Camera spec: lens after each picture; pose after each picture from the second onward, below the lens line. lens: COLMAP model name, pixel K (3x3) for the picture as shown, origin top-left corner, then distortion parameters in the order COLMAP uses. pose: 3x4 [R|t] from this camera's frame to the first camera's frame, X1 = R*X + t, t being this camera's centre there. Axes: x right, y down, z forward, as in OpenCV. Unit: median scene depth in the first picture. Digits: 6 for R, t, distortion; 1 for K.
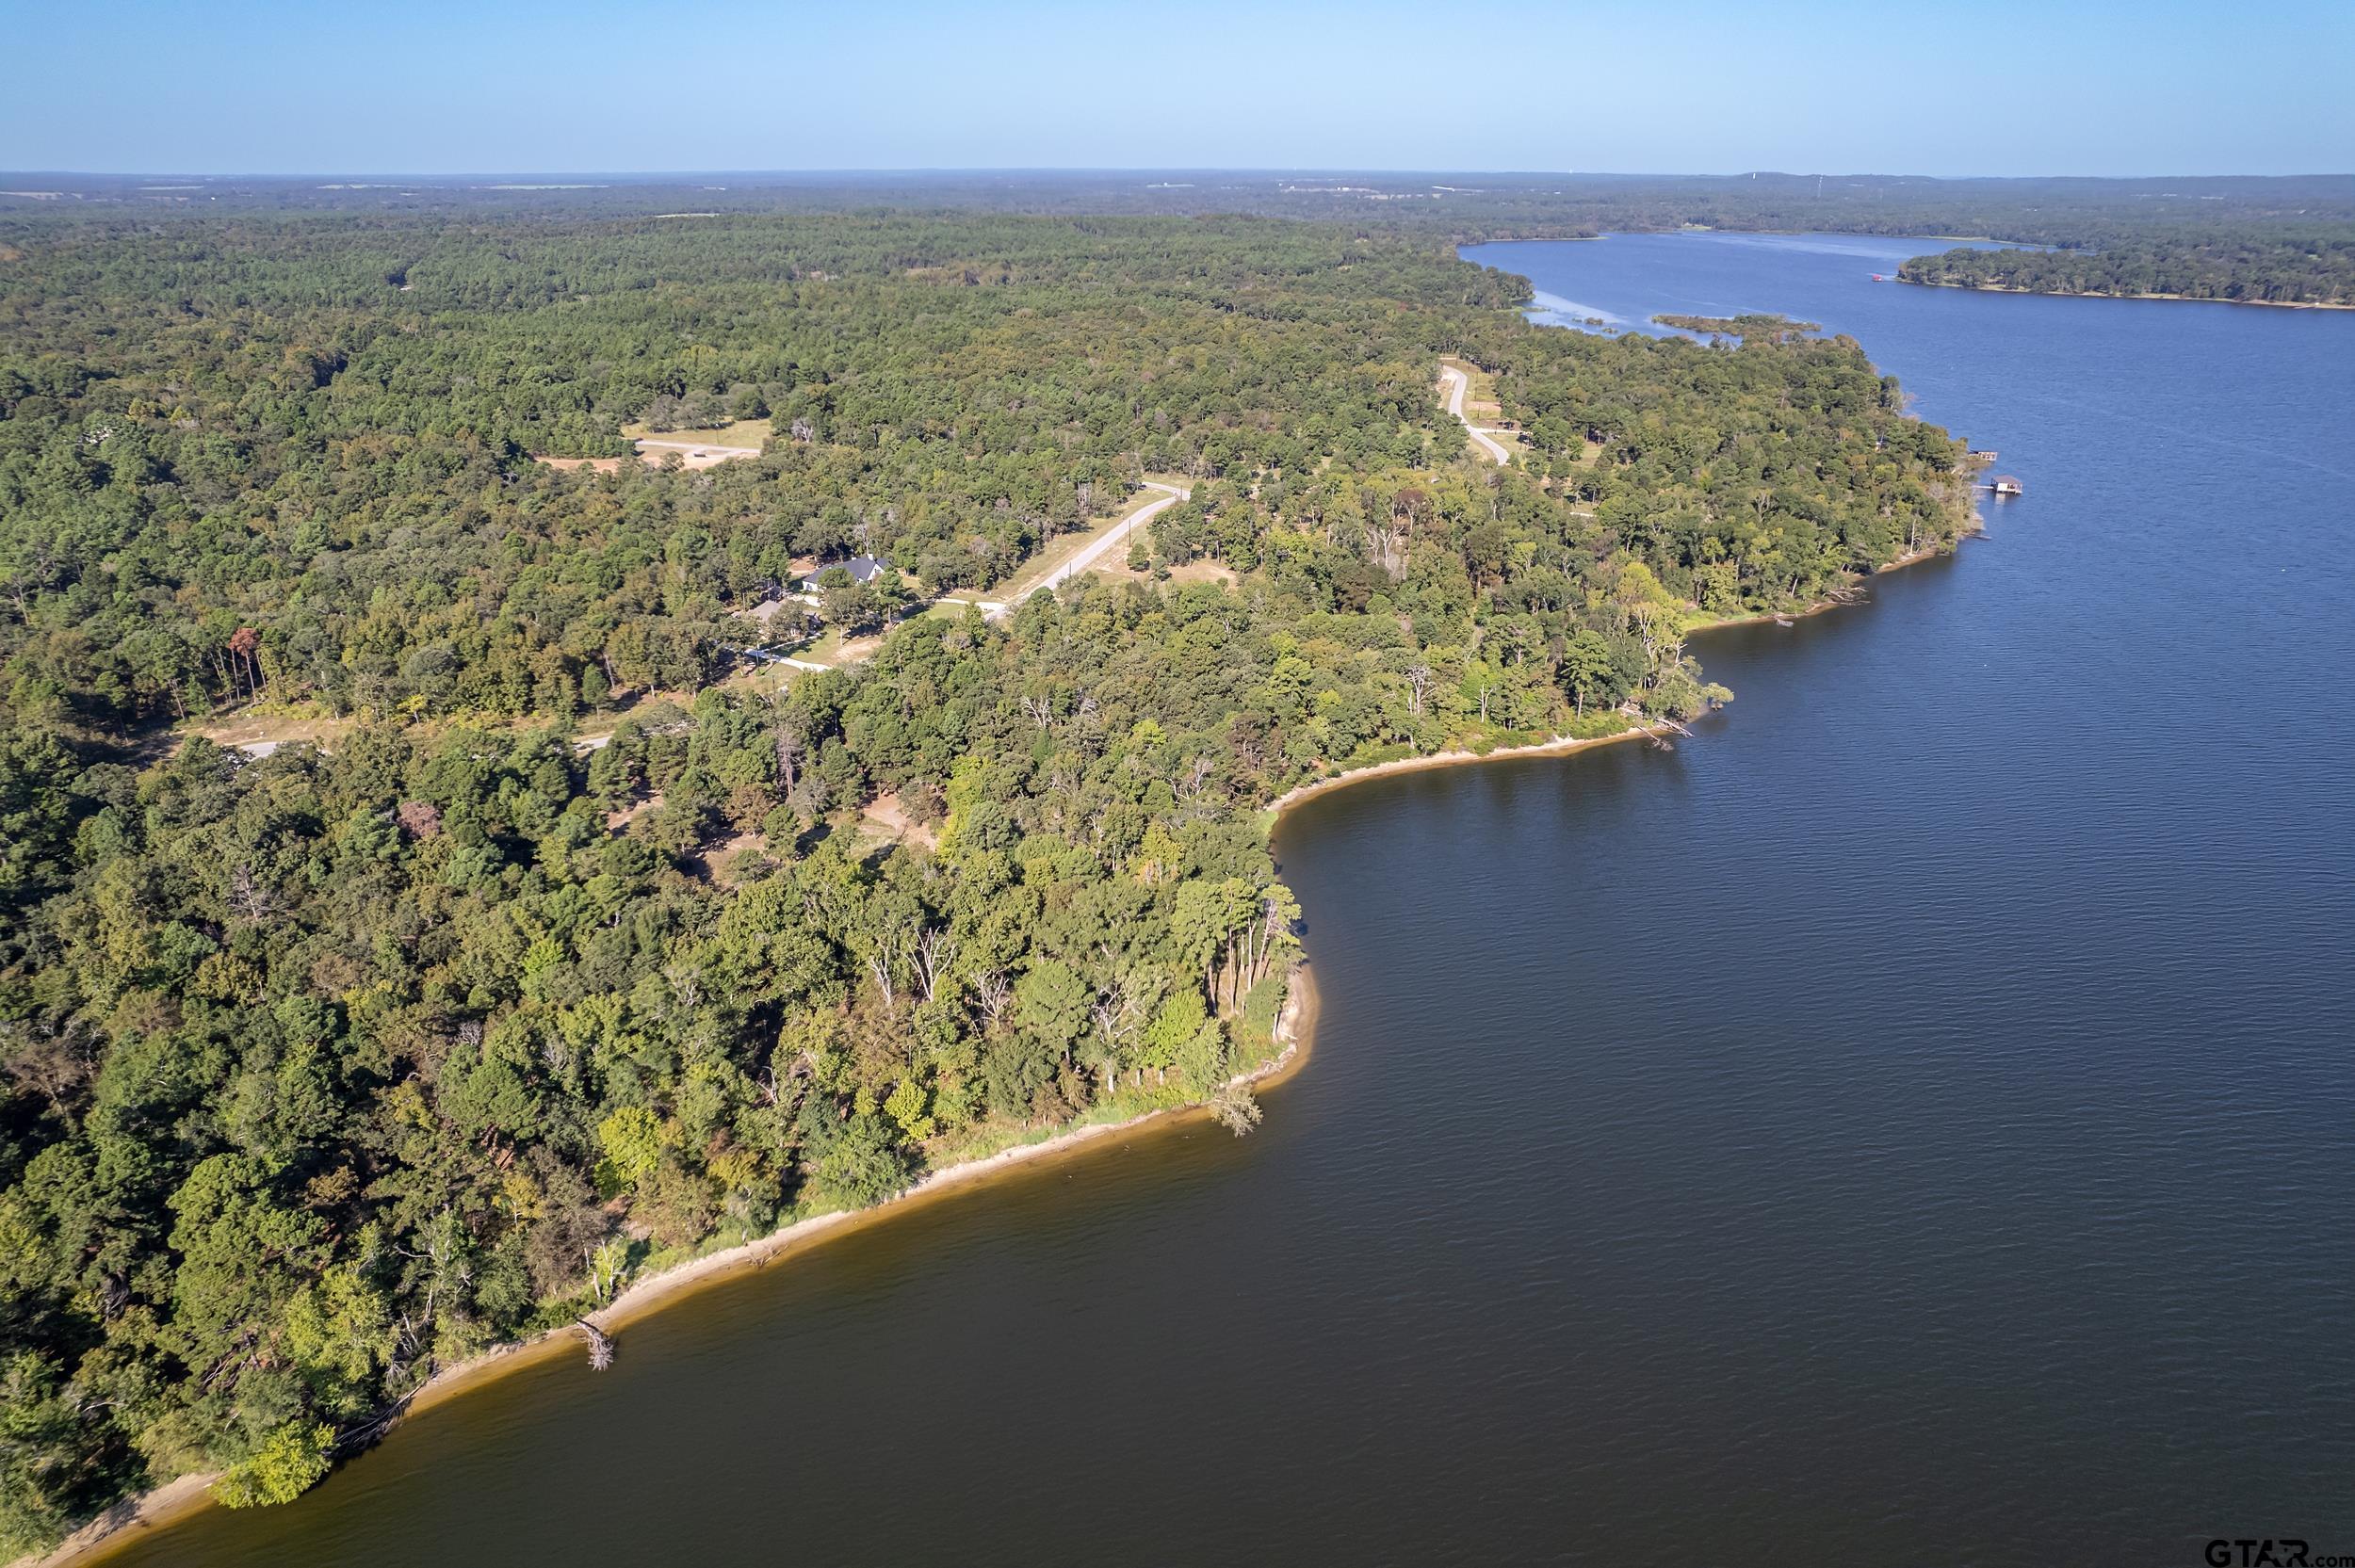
lens RADIAL K [[1505.9, 0, 1180.9], [0, 1505.9, 779.7], [0, 0, 1]] dist [-0.076895, 0.065730]
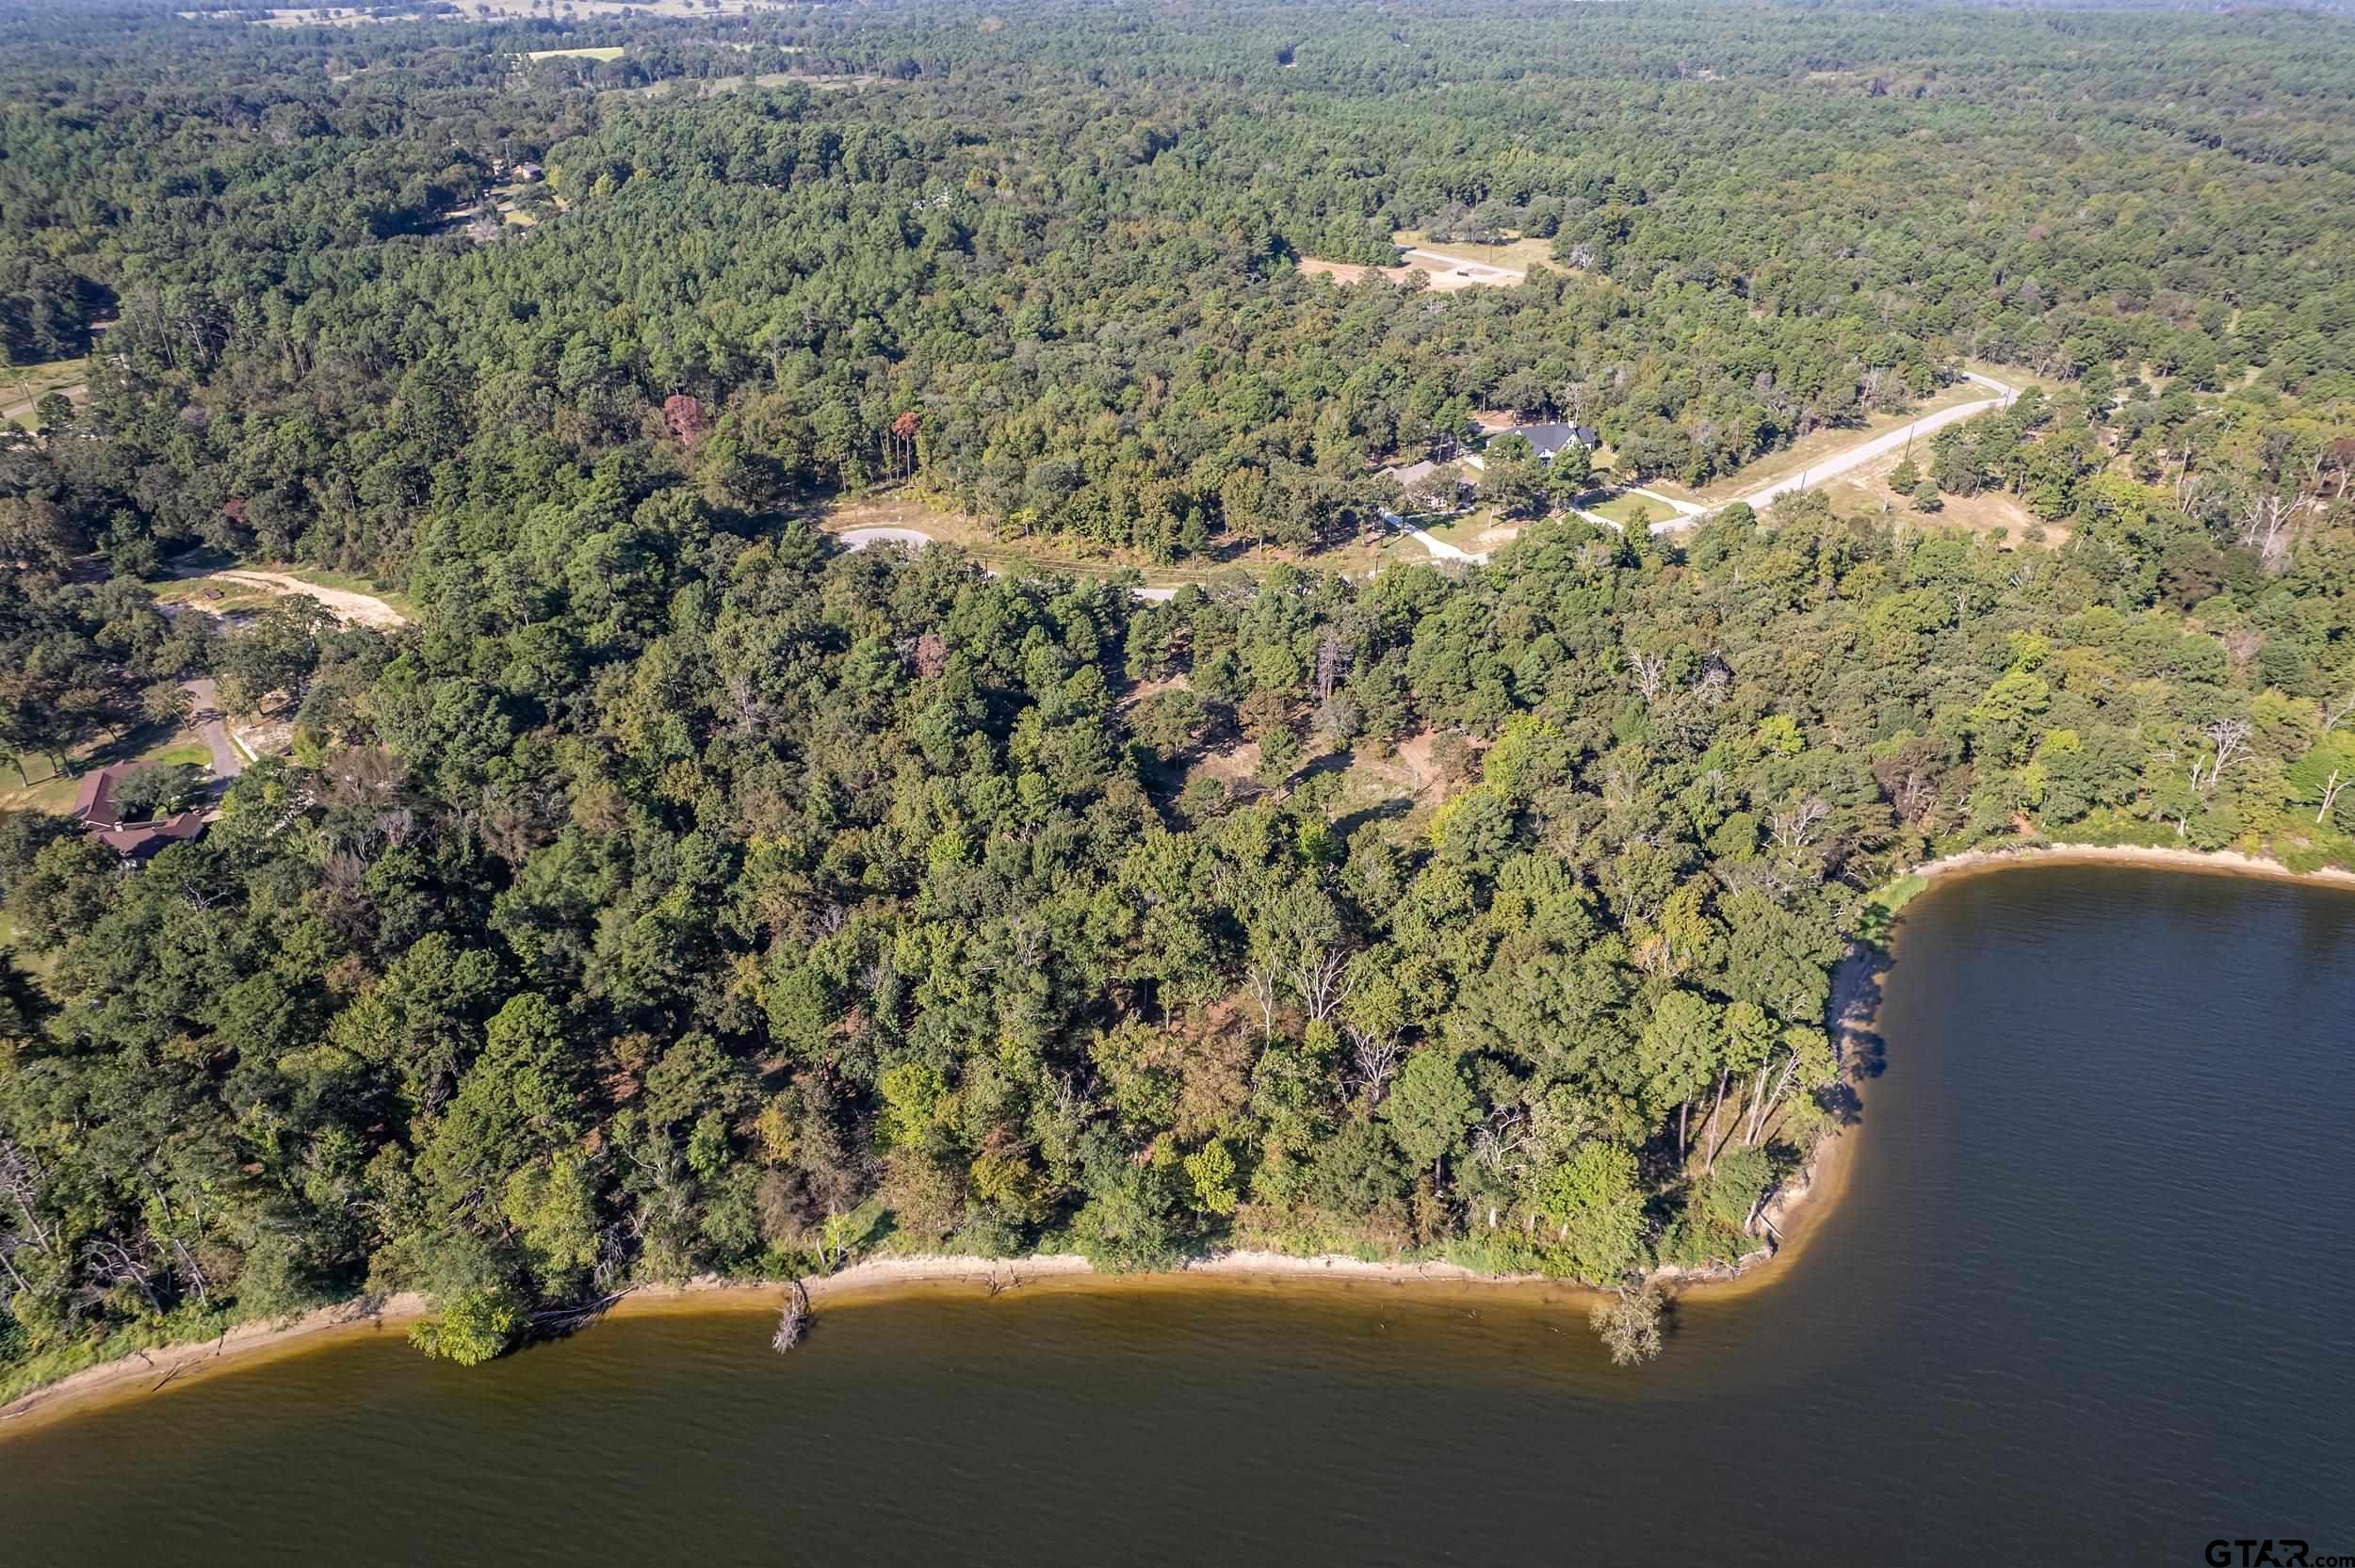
lens RADIAL K [[1505.9, 0, 1180.9], [0, 1505.9, 779.7], [0, 0, 1]] dist [-0.076895, 0.065730]
pose [[0.845387, 0.258128, -0.467643, 0.076530], [-0.198960, 0.964654, 0.172793, -0.073483], [0.495717, -0.053035, 0.866864, 0.178036]]
